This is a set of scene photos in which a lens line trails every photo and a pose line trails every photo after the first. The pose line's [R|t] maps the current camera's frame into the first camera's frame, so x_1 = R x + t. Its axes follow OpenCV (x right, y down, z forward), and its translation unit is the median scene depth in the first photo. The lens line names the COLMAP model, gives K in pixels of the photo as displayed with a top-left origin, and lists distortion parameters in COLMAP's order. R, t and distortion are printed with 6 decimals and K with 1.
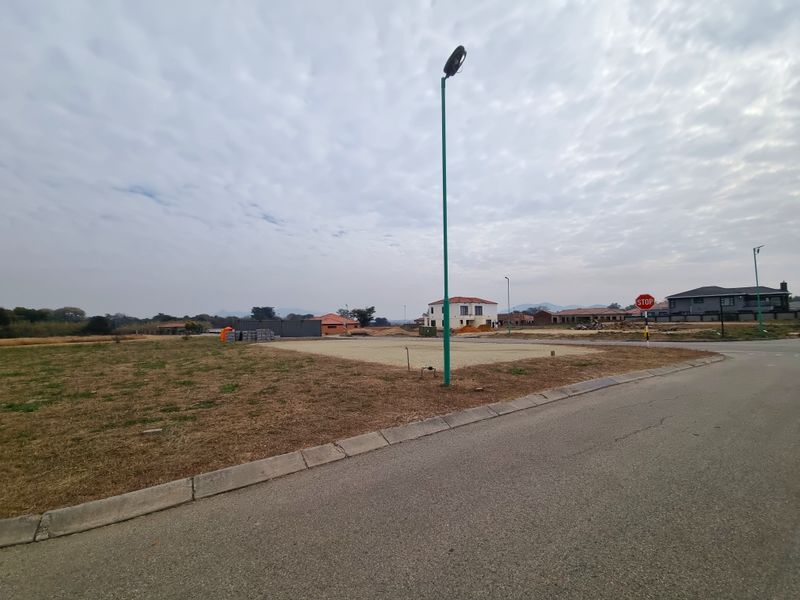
lens RADIAL K [[324.5, 0, 401.0], [0, 324.5, 304.7], [0, 0, 1]] dist [0.009731, -0.008208]
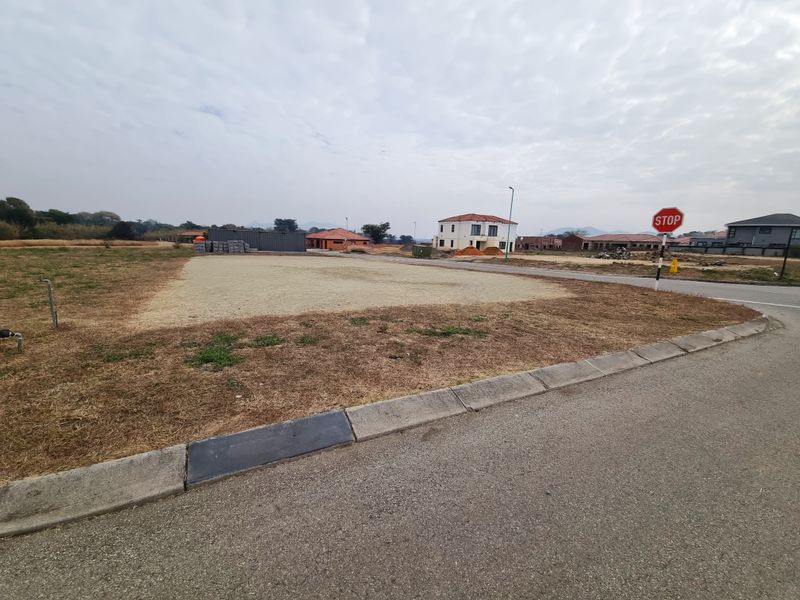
lens RADIAL K [[324.5, 0, 401.0], [0, 324.5, 304.7], [0, 0, 1]] dist [0.009731, -0.008208]
pose [[0.994769, 0.061617, -0.081471, 0.073446], [-0.039667, 0.968006, 0.247772, 0.003506], [0.094131, -0.243244, 0.965387, 0.073630]]
